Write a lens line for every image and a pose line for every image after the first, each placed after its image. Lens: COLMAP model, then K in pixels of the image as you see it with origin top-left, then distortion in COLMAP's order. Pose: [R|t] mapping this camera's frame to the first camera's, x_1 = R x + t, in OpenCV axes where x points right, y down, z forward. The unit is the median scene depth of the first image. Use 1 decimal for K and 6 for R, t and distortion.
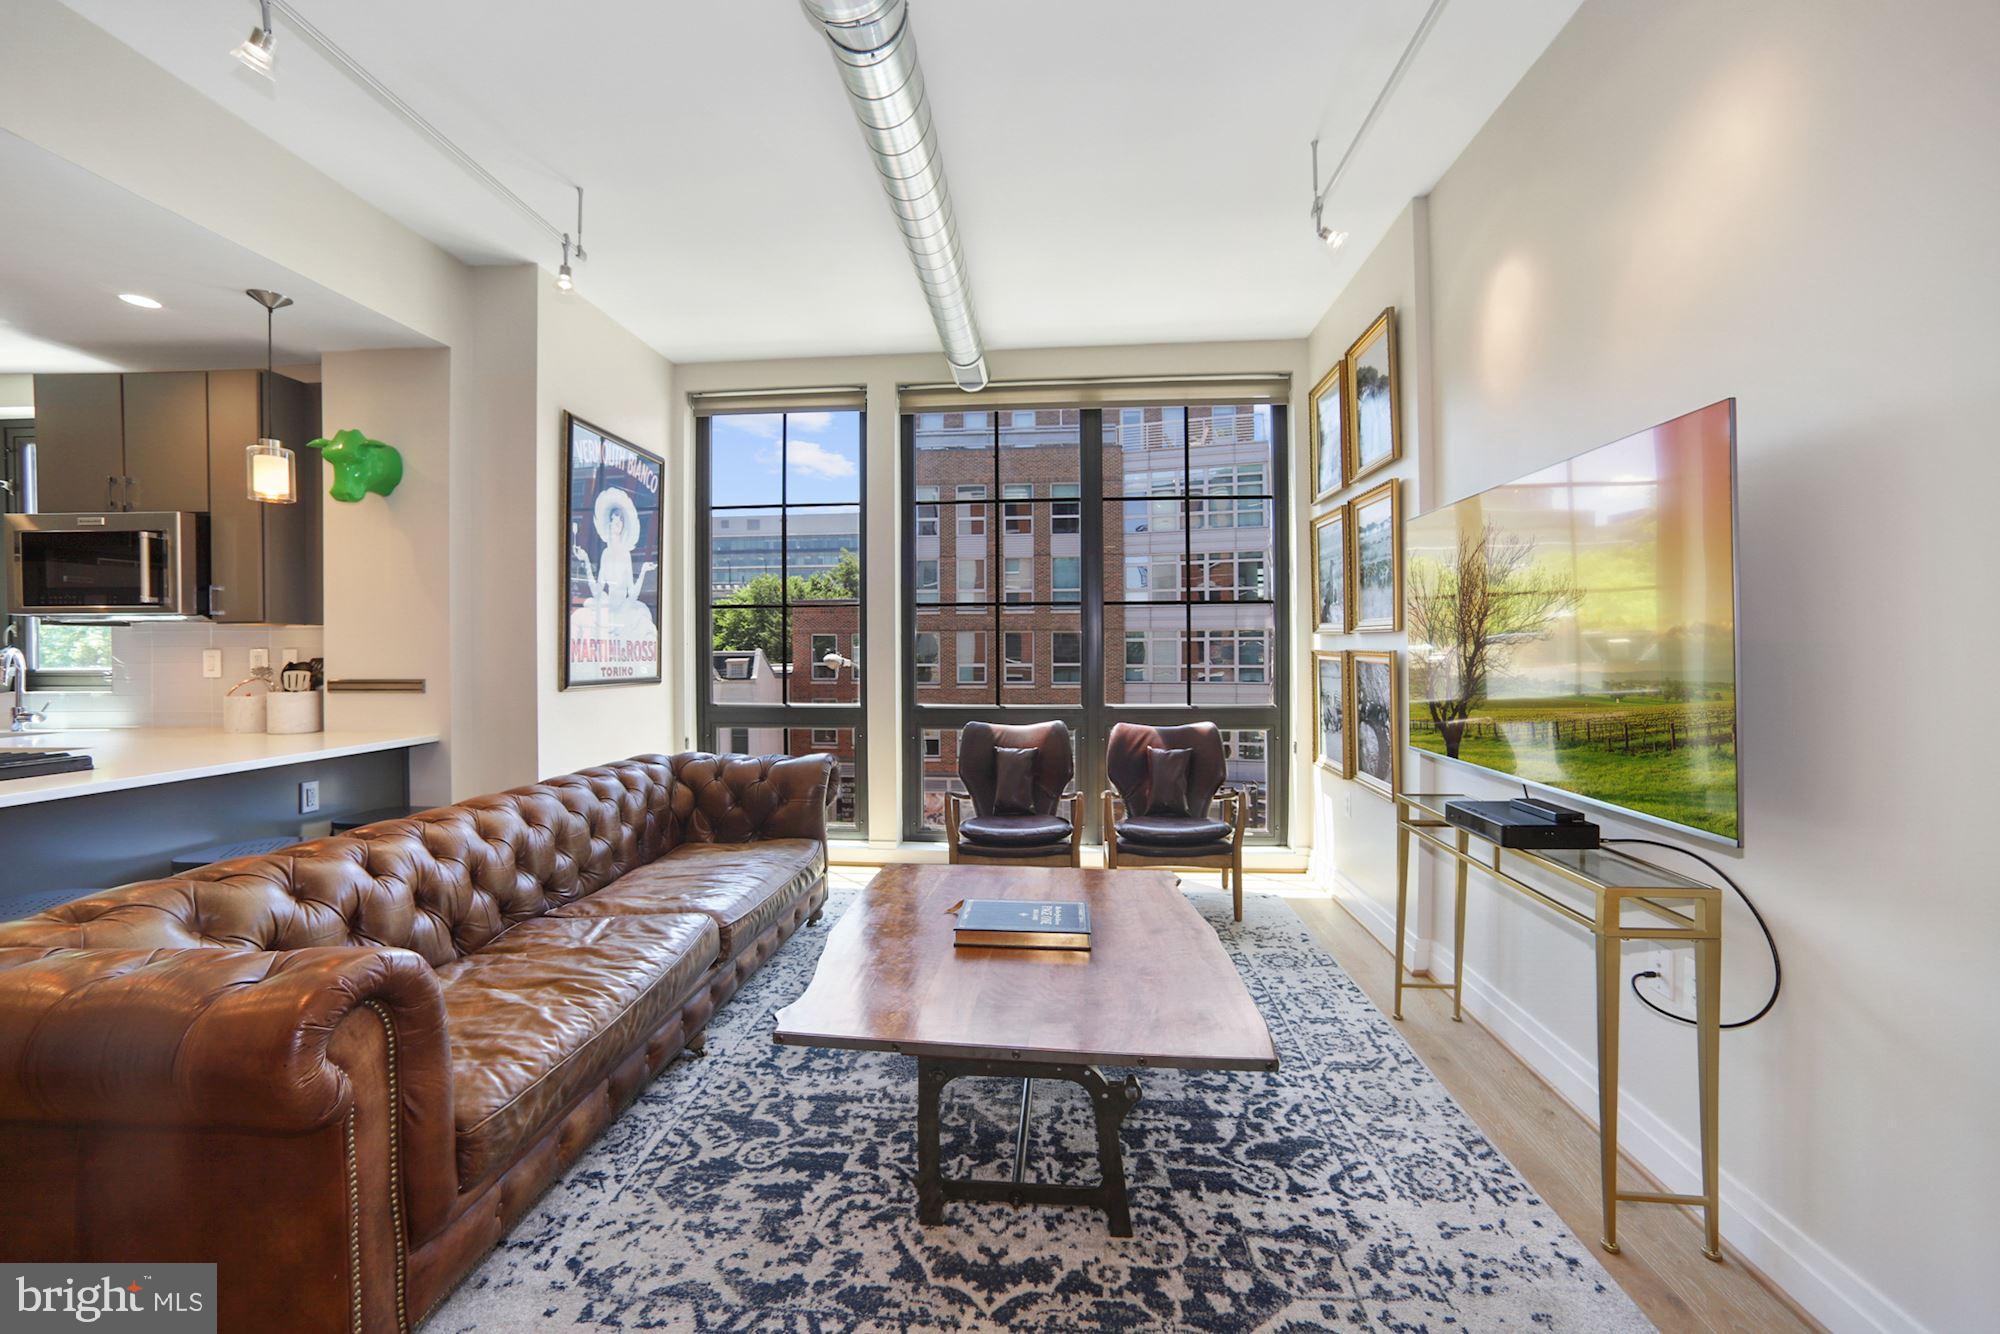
lens RADIAL K [[805.7, 0, 995.4], [0, 805.7, 649.7], [0, 0, 1]] dist [-0.066833, 0.031631]
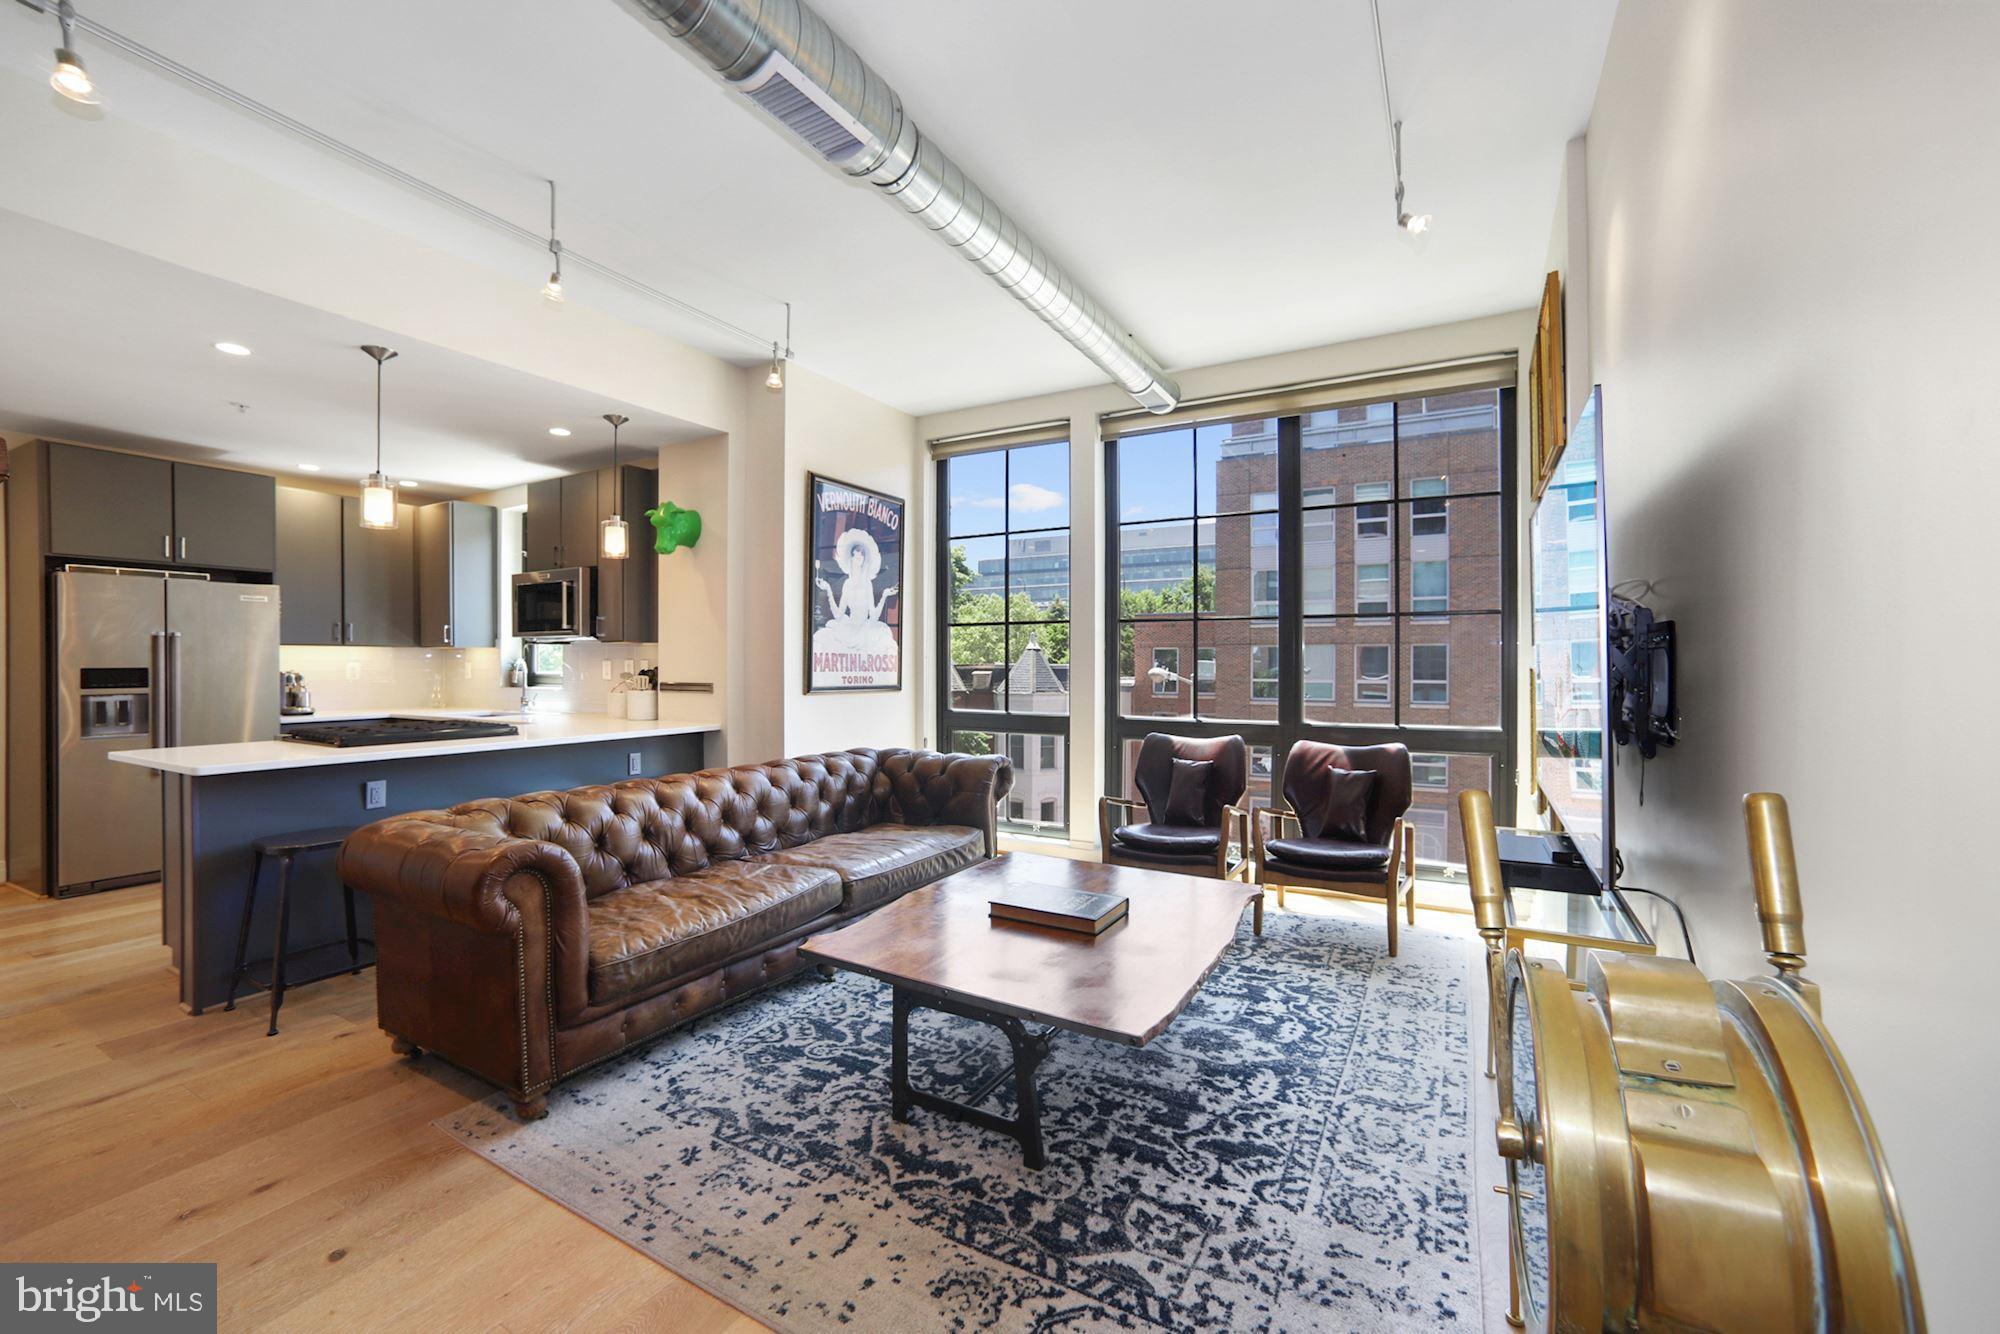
lens RADIAL K [[817.8, 0, 1000.0], [0, 817.8, 667.0], [0, 0, 1]] dist [-0.070182, 0.034480]
pose [[0.906075, 0.007656, -0.423048, 0.363284], [-0.005806, 0.999967, 0.005661, -0.001031], [0.423077, -0.002673, 0.906090, -0.055911]]
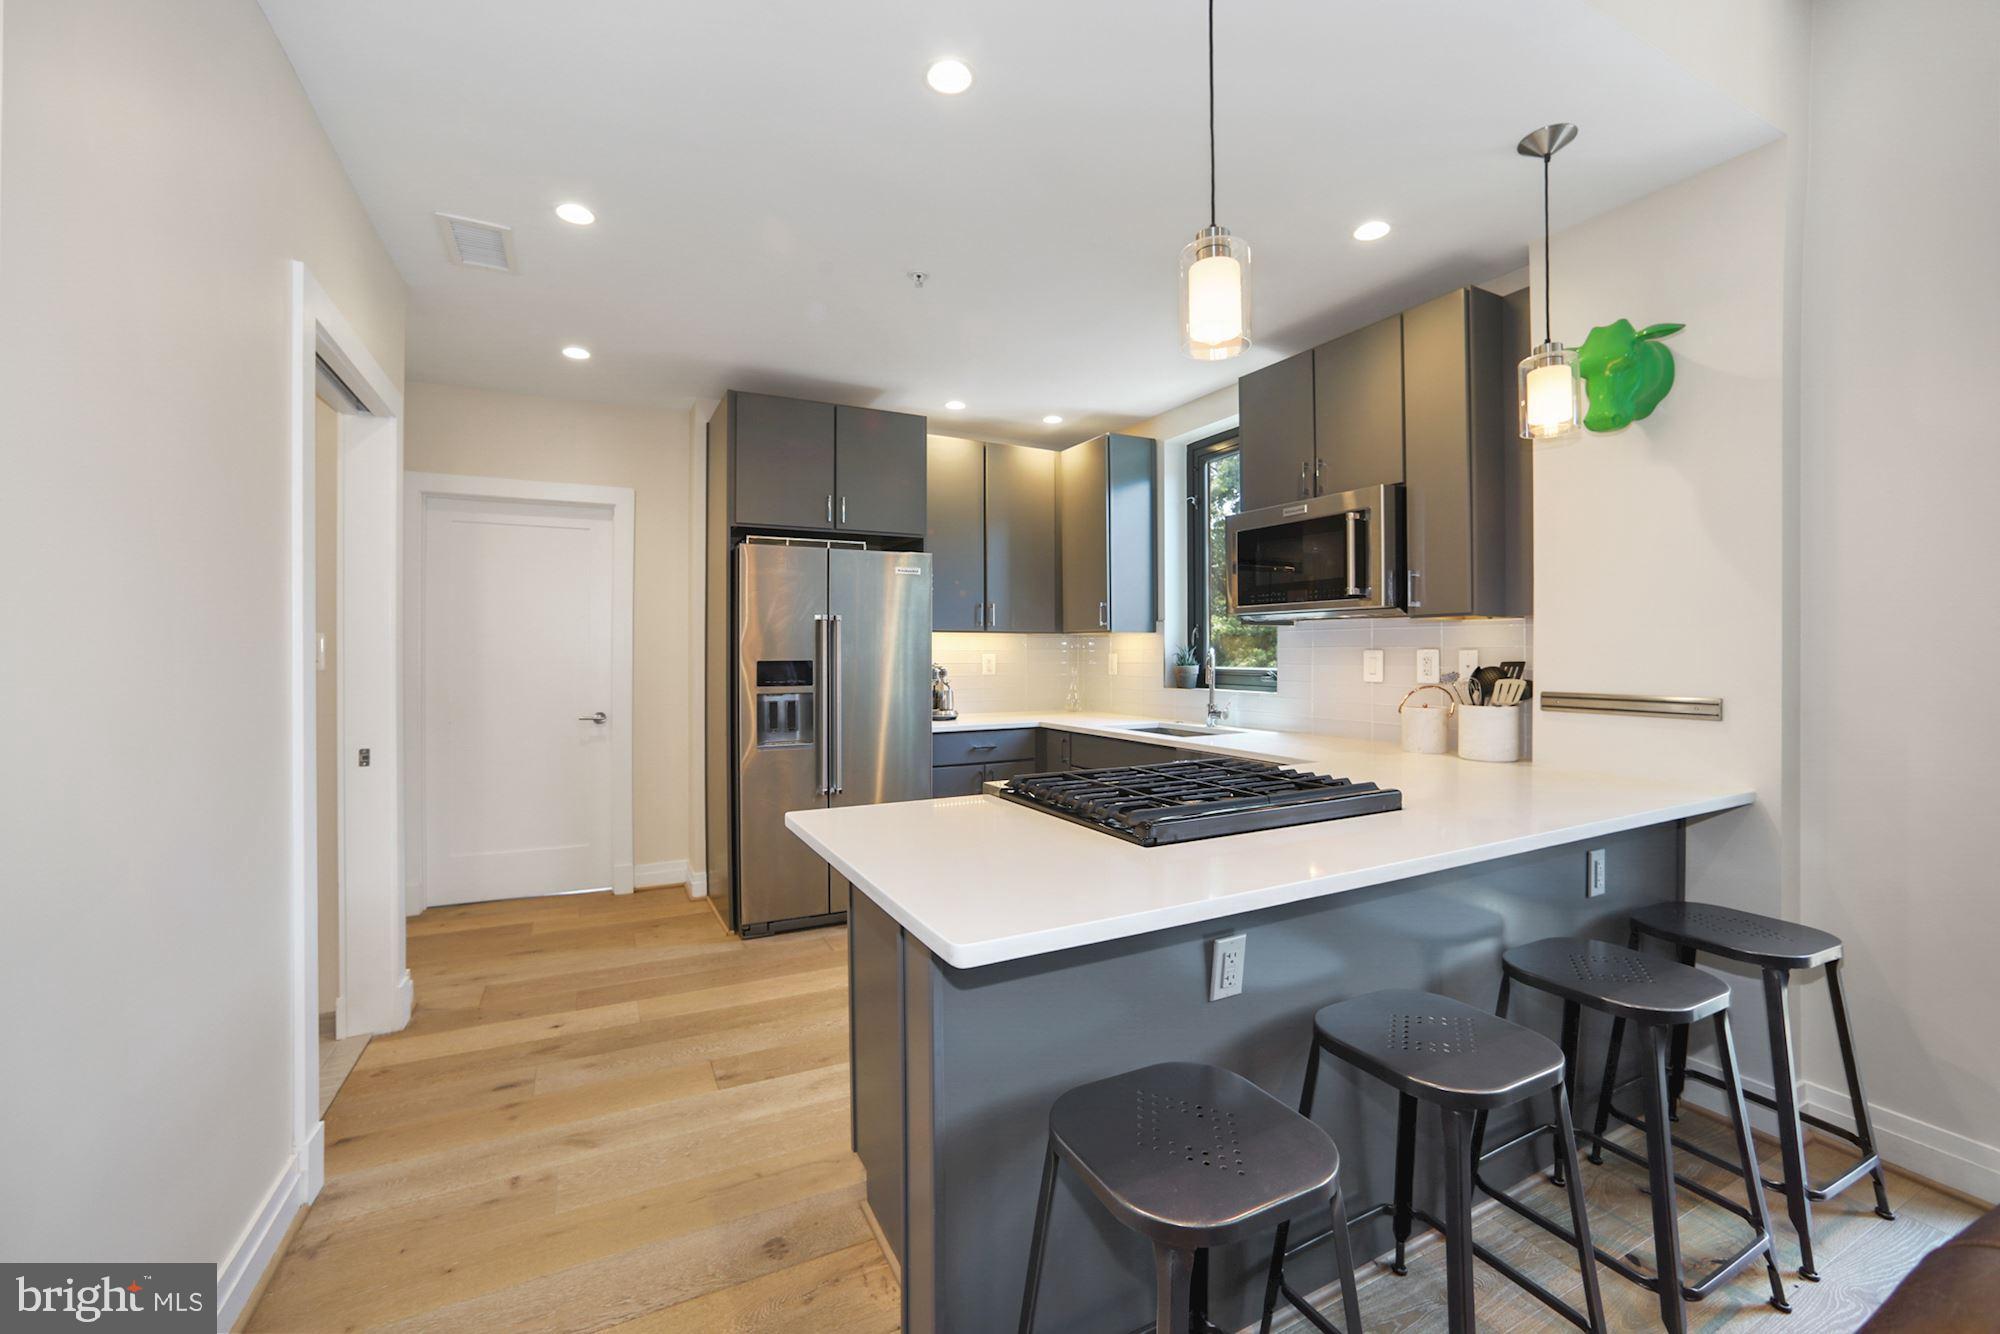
lens RADIAL K [[812.0, 0, 997.8], [0, 812.0, 646.3], [0, 0, 1]] dist [-0.068633, 0.032435]
pose [[0.529720, -0.001484, -0.848172, -0.611799], [-0.002579, 0.999991, -0.003361, -0.000139], [0.848169, 0.003968, 0.529711, 0.224636]]
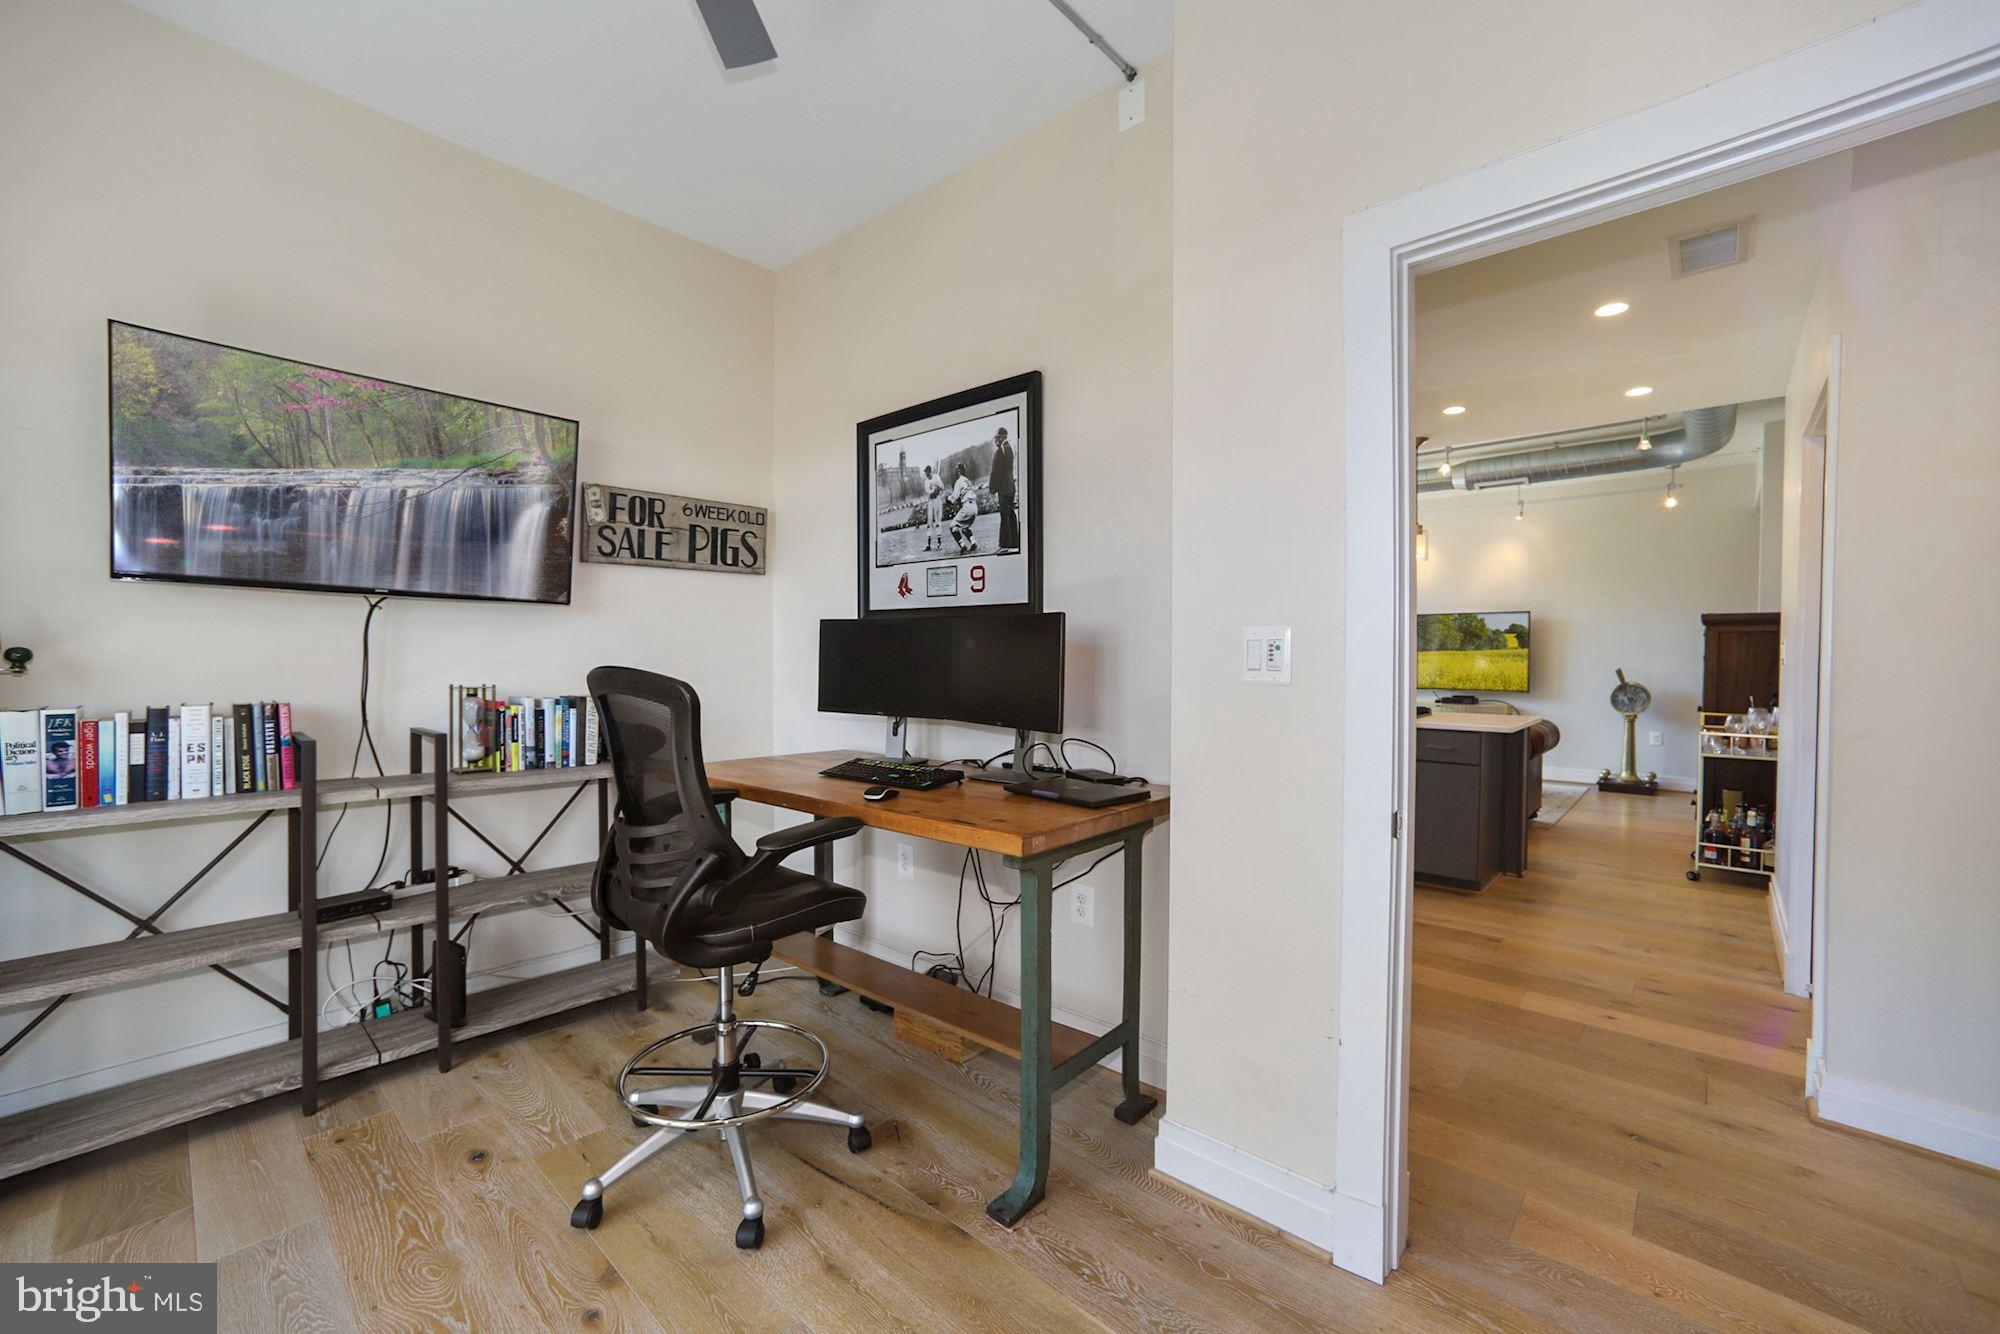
lens RADIAL K [[817.6, 0, 956.2], [0, 817.6, 671.3], [0, 0, 1]] dist [-0.093087, 0.033551]
pose [[0.638113, -0.006760, 0.769913, -2.970908], [-0.004661, 0.999909, 0.012642, 0.025618], [-0.769929, -0.011655, 0.638023, 0.298948]]
